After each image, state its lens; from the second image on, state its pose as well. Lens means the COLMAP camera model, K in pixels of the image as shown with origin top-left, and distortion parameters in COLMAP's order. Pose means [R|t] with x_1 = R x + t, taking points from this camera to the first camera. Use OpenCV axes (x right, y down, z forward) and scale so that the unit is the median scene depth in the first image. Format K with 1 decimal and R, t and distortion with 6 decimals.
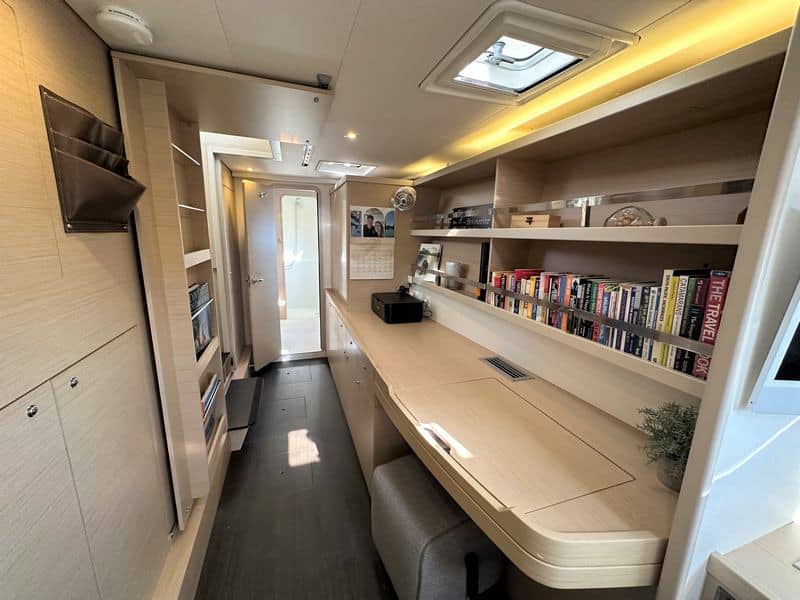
lens RADIAL K [[319.4, 0, 400.0], [0, 319.4, 300.0], [0, 0, 1]] dist [0.000623, -0.000054]
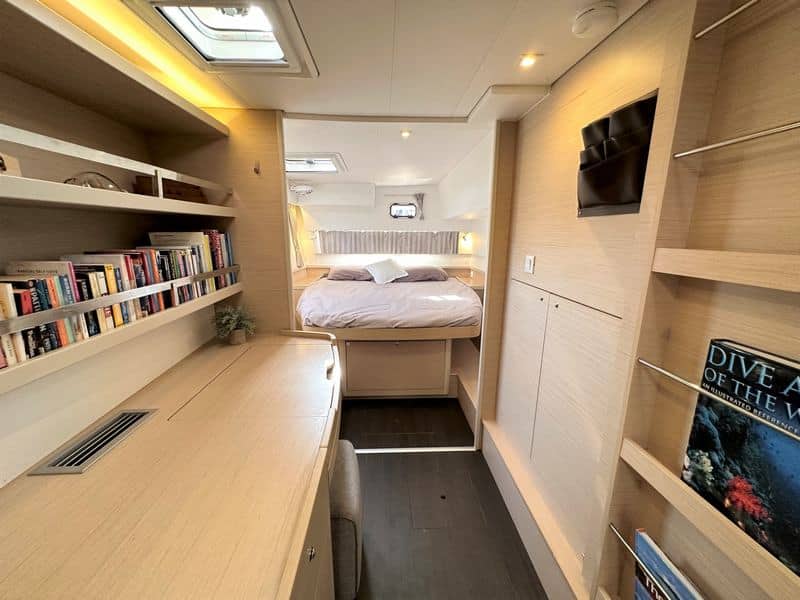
lens RADIAL K [[319.4, 0, 400.0], [0, 319.4, 300.0], [0, 0, 1]] dist [0.000623, -0.000054]
pose [[-0.960954, -0.086720, 0.262768, -0.381399], [0.026324, 0.916664, 0.398790, -0.280233], [-0.275453, 0.390136, -0.878589, 1.595277]]
